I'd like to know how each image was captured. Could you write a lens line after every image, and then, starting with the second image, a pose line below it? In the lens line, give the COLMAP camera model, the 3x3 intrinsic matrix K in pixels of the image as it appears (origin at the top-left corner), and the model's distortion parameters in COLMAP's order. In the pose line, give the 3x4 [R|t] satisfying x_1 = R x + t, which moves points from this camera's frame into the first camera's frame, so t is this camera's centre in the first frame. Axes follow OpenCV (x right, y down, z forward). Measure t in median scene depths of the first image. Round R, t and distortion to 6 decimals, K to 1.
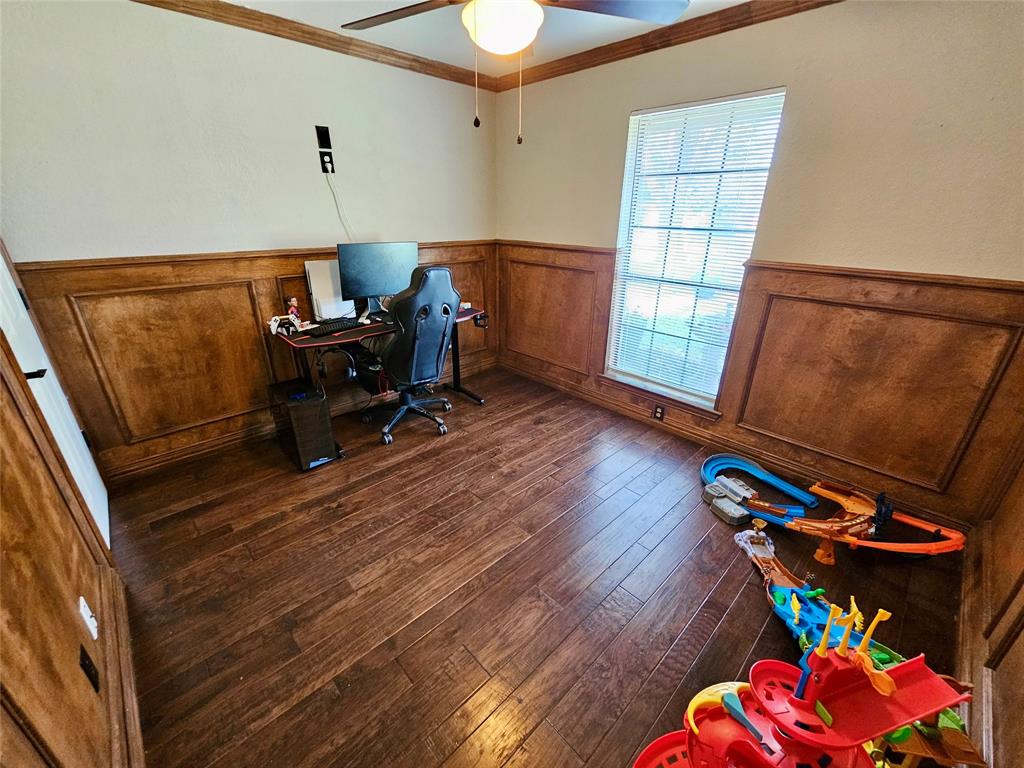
lens RADIAL K [[419.4, 0, 512.0], [0, 419.4, 384.0], [0, 0, 1]] dist [-0.001111, 0.000279]
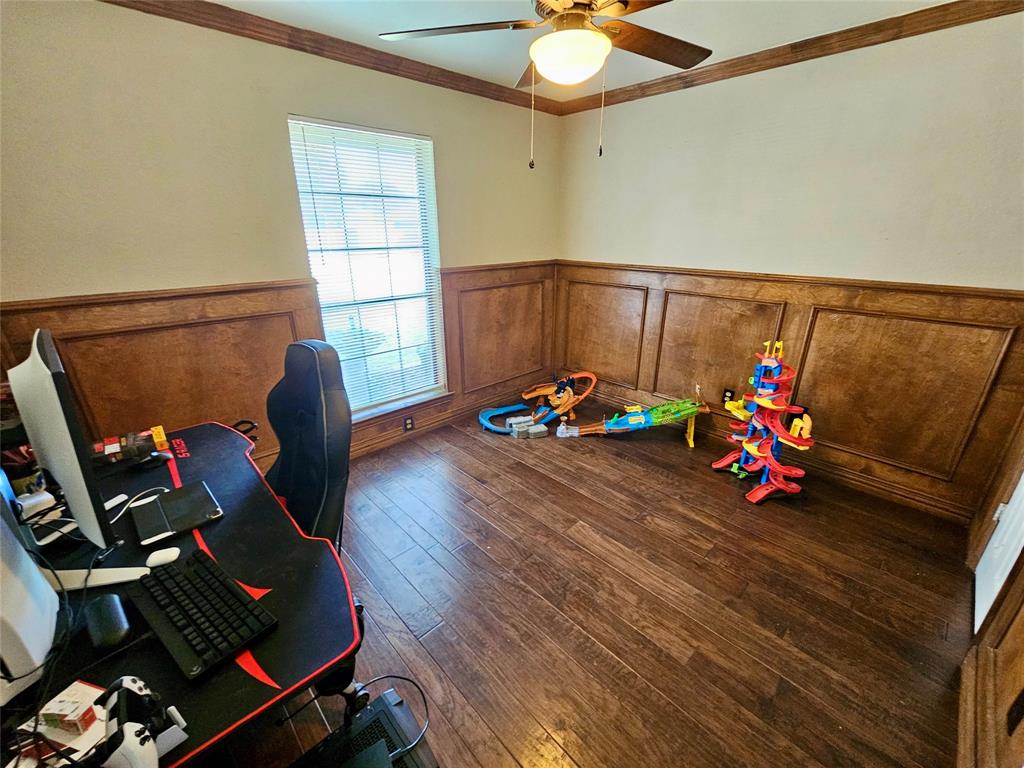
lens RADIAL K [[419.4, 0, 512.0], [0, 419.4, 384.0], [0, 0, 1]] dist [-0.001111, 0.000279]
pose [[0.010664, -0.358622, 0.933422, -0.823031], [0.387335, 0.862080, 0.326787, -0.365737], [-0.921877, 0.358062, 0.148101, 0.827514]]
